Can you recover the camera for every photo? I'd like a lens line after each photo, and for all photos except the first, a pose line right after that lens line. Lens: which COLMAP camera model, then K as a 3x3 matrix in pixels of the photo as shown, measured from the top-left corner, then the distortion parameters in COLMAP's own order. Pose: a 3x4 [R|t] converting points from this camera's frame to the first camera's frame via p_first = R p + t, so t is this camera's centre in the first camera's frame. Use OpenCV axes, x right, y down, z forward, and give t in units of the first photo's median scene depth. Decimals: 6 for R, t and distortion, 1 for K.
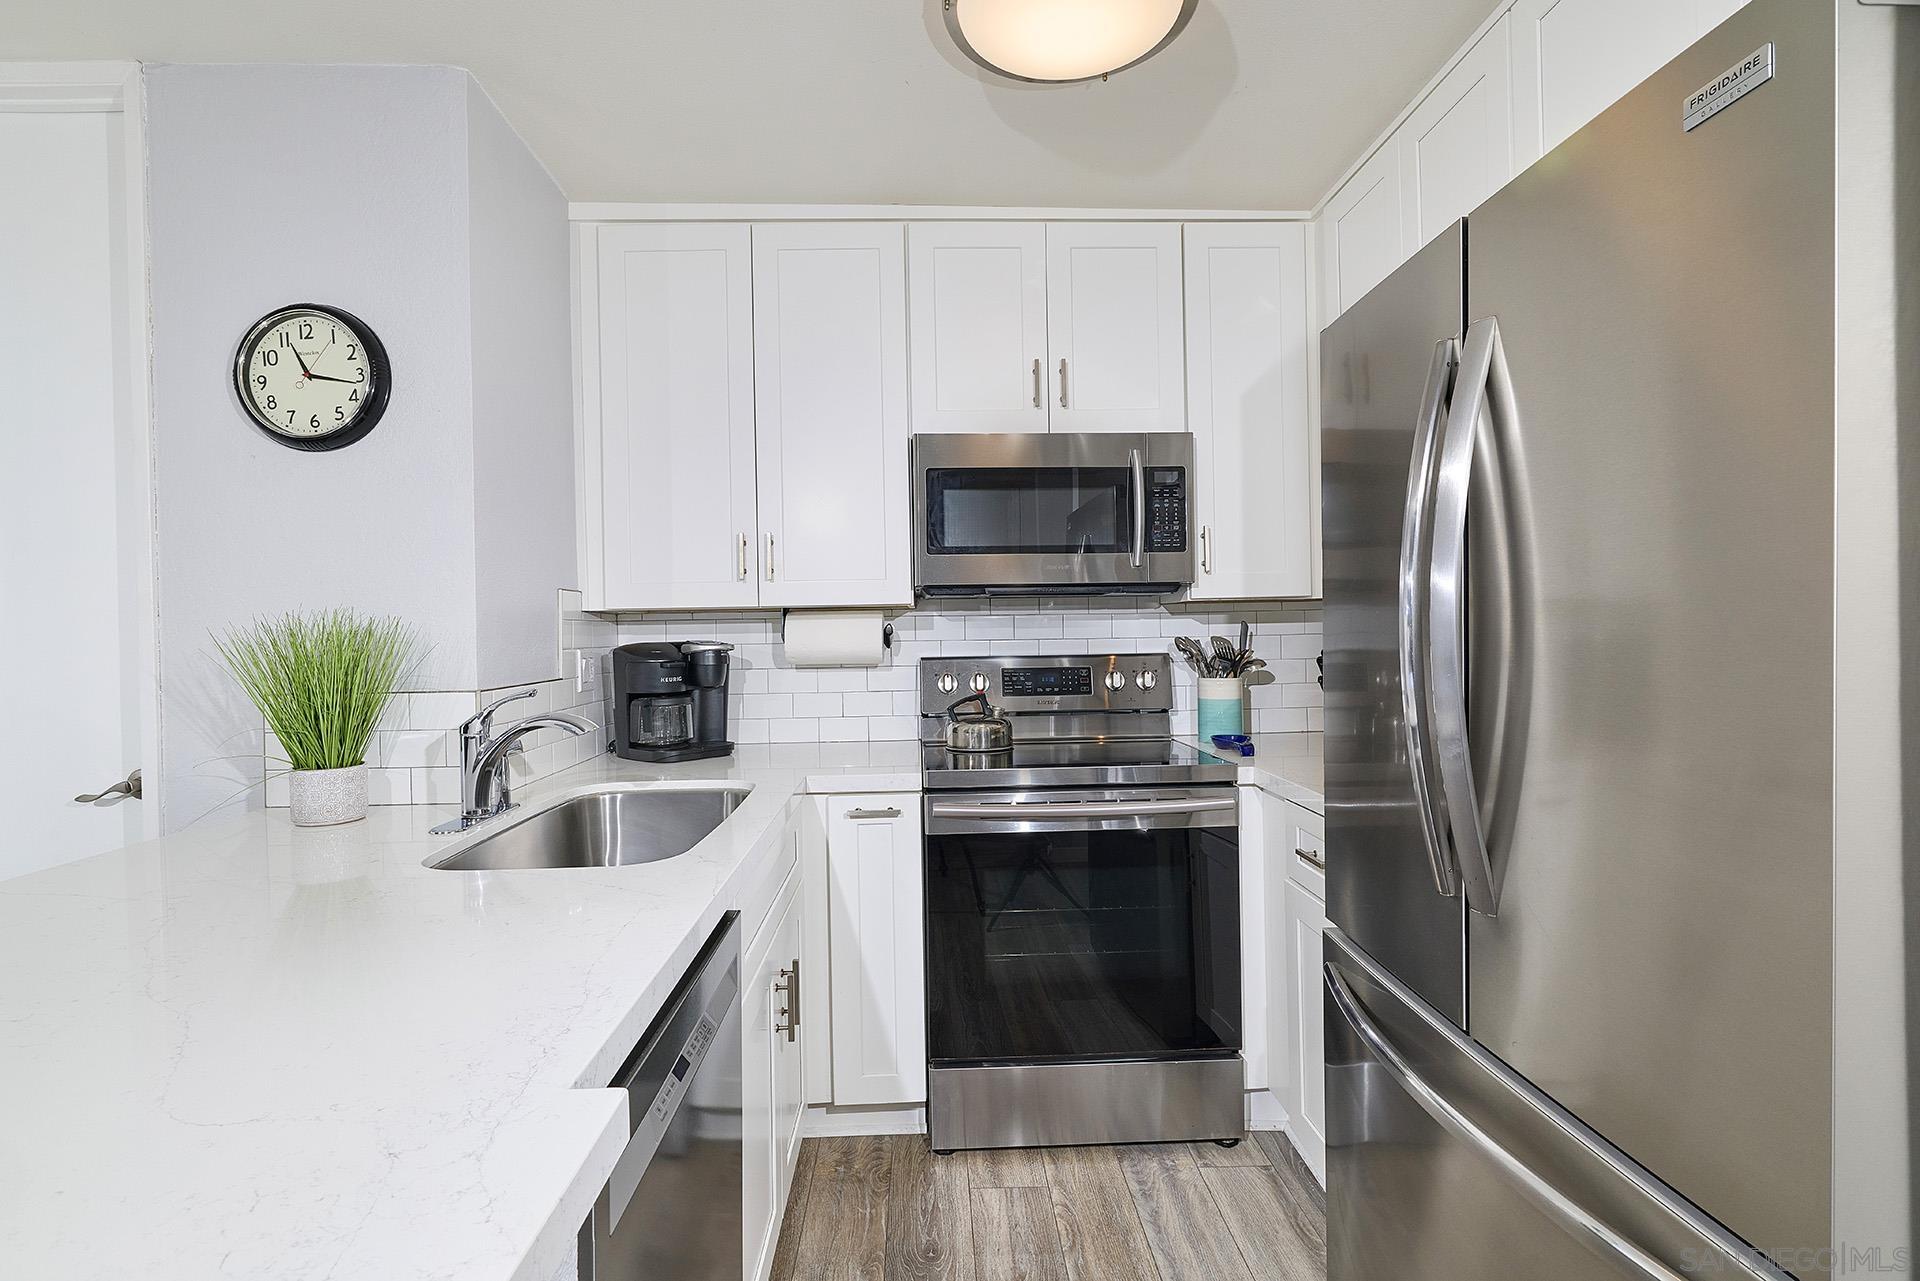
lens RADIAL K [[904.0, 0, 962.5], [0, 904.0, 638.6], [0, 0, 1]] dist [-0.000814, -0.000586]
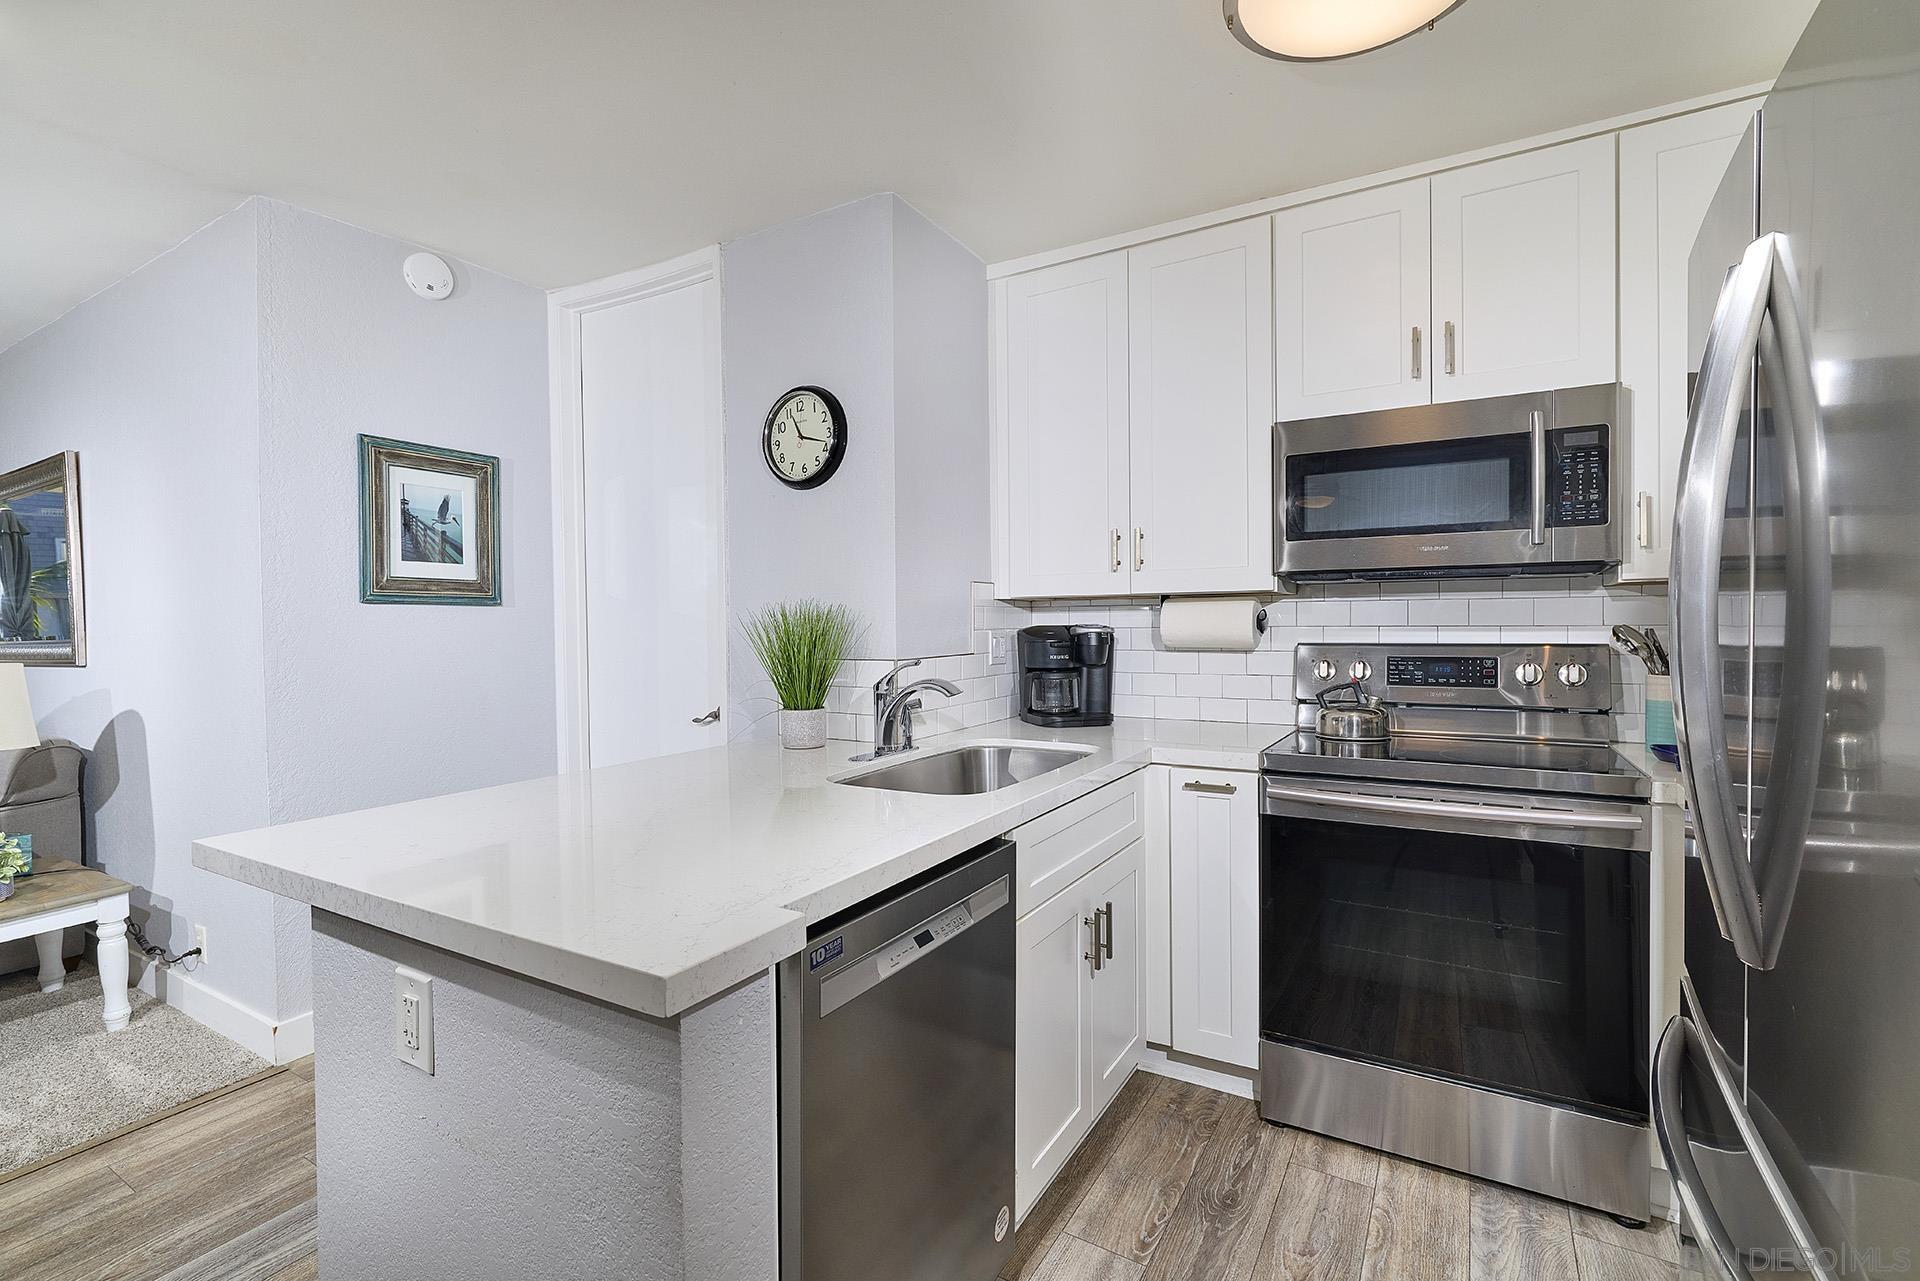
lens RADIAL K [[880.8, 0, 946.5], [0, 880.8, 636.4], [0, 0, 1]] dist [0.000583, 0.000128]
pose [[0.833572, 0.017040, -0.552147, 0.186131], [-0.007898, 0.999790, 0.018930, -0.001940], [0.552354, -0.011418, 0.833532, -0.032260]]
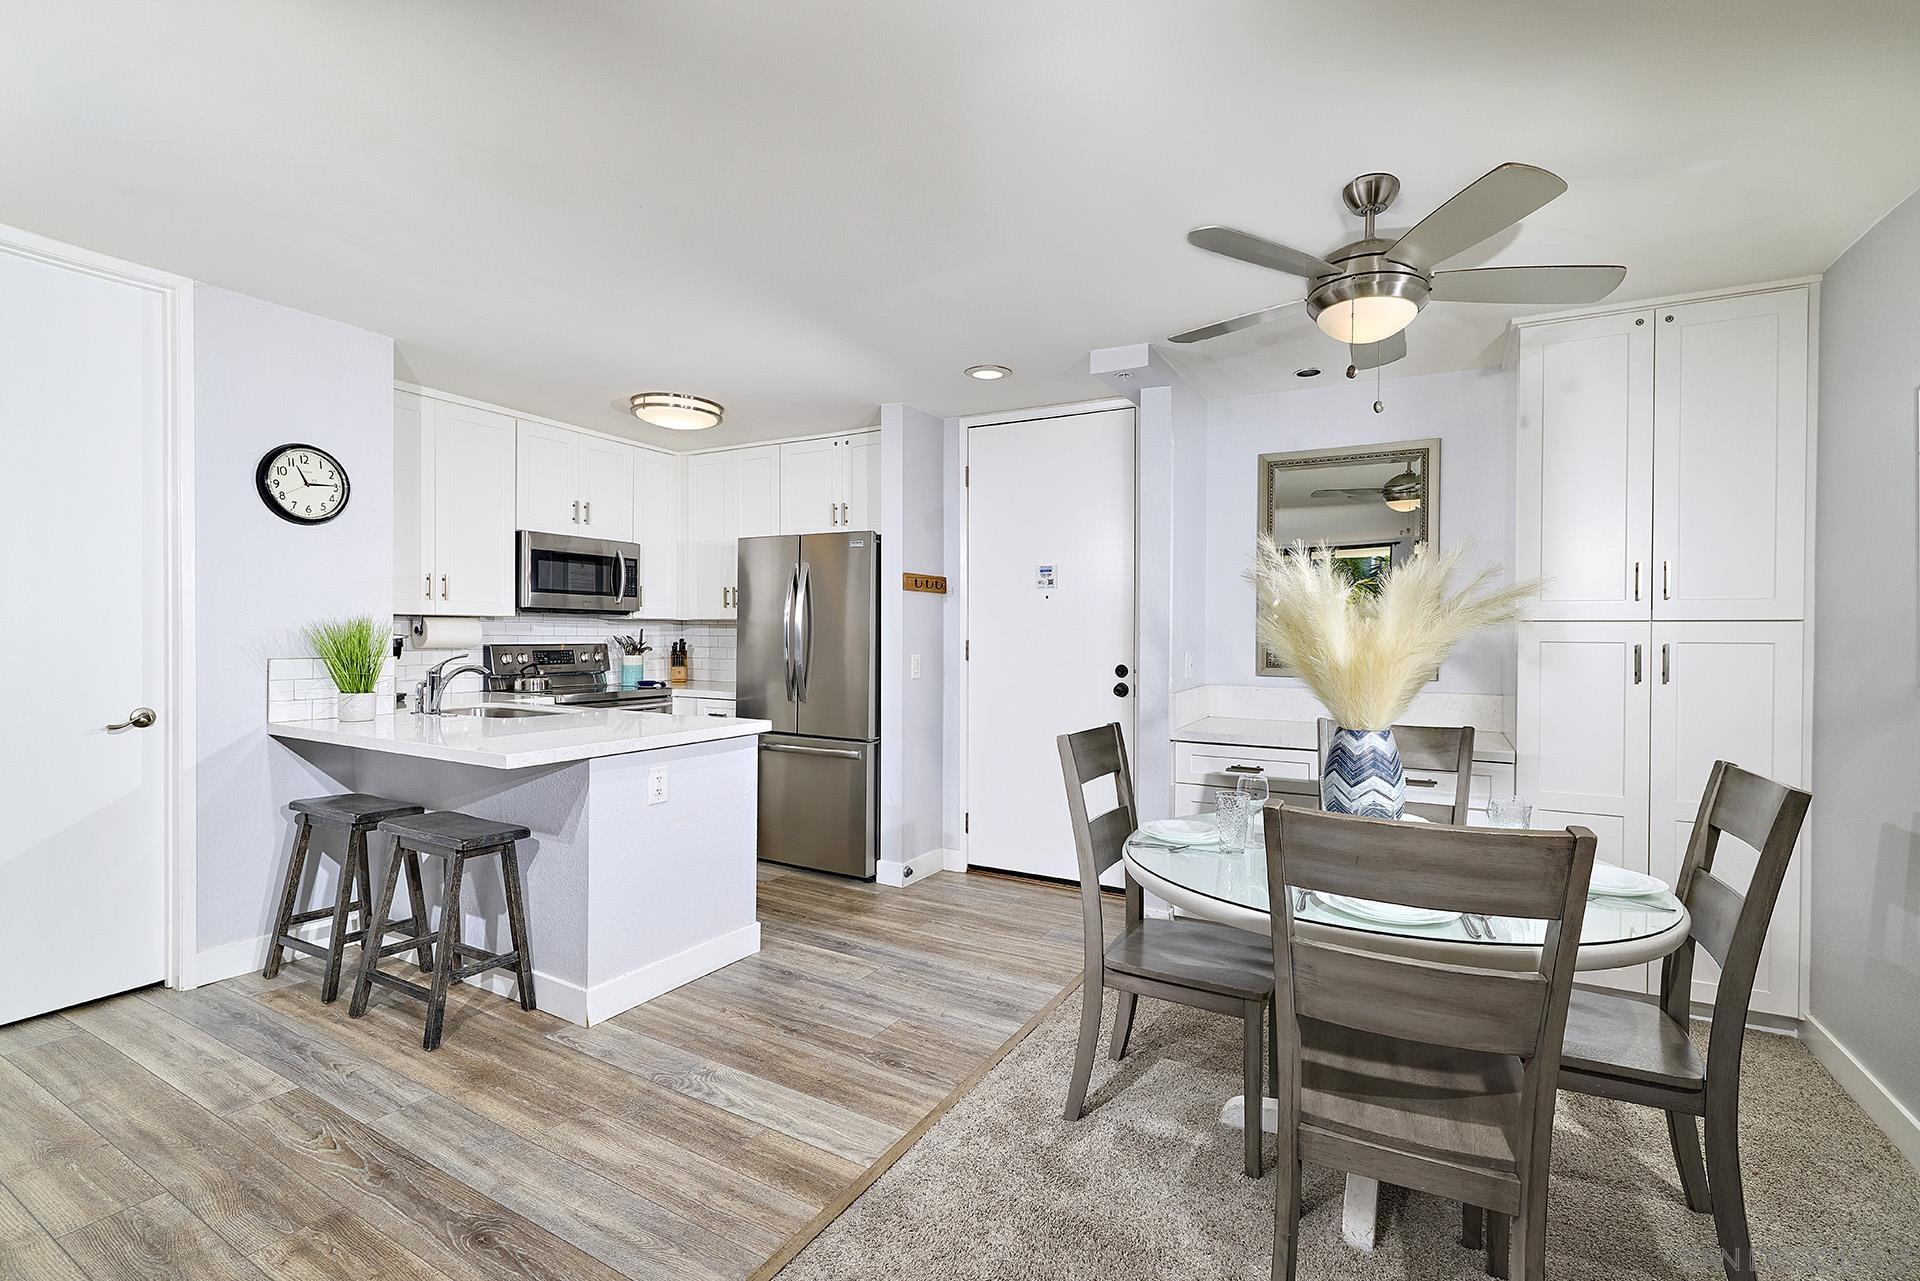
lens RADIAL K [[880.8, 0, 946.5], [0, 880.8, 636.4], [0, 0, 1]] dist [0.000583, 0.000128]
pose [[0.540210, 0.017435, 0.841350, -1.146828], [-0.008679, 0.999848, -0.015147, 0.025740], [-0.841486, 0.000881, 0.540279, -0.799571]]
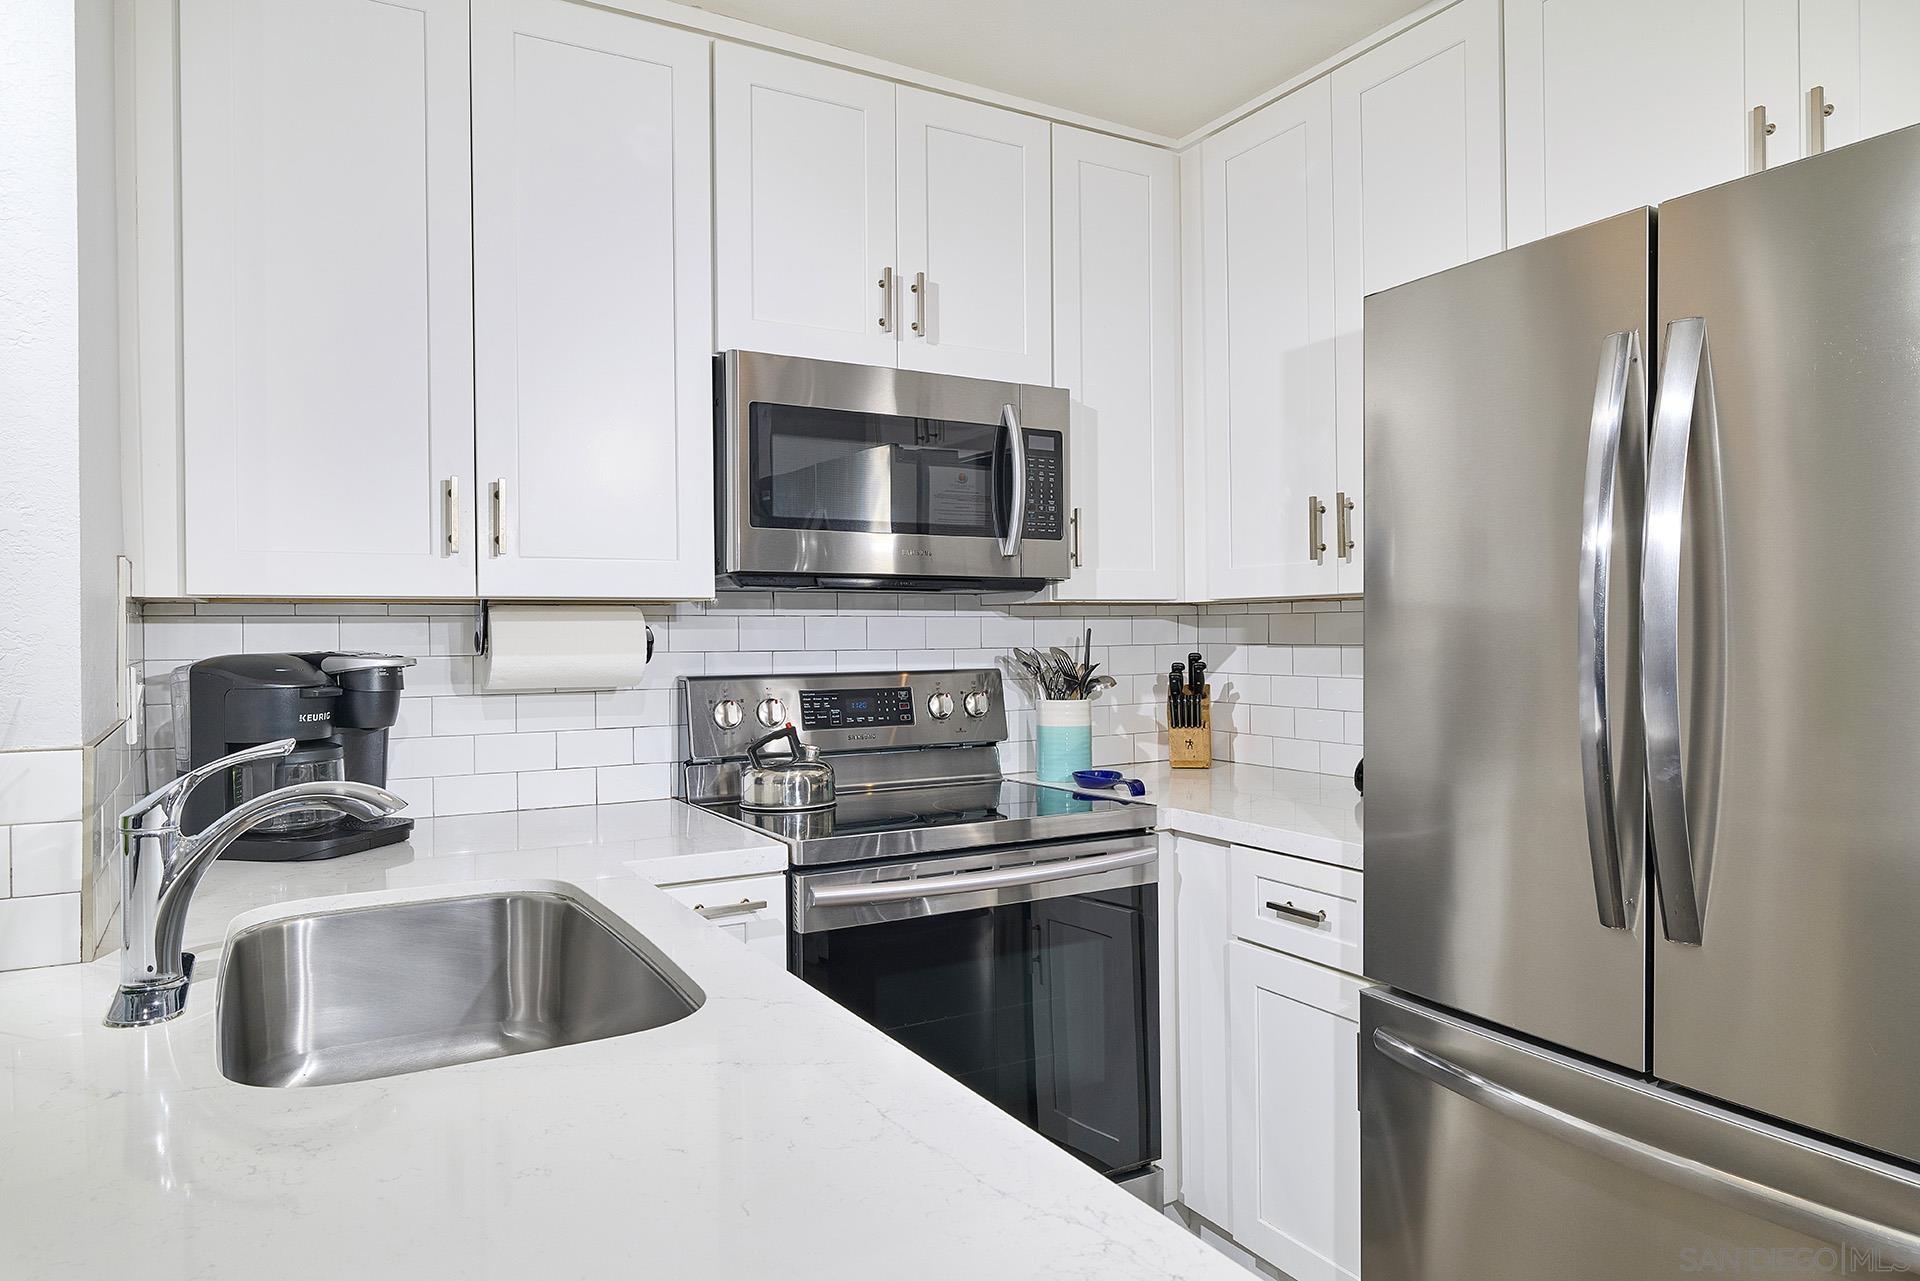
lens RADIAL K [[1206.0, 0, 960.0], [0, 1206.0, 640.5], [0, 0, 1]] dist [-0.003252, -0.000757]
pose [[0.884294, 0.006486, 0.466886, -0.318159], [-0.002755, 0.999959, -0.008673, 0.000958], [-0.466923, 0.006383, 0.884275, 0.111484]]
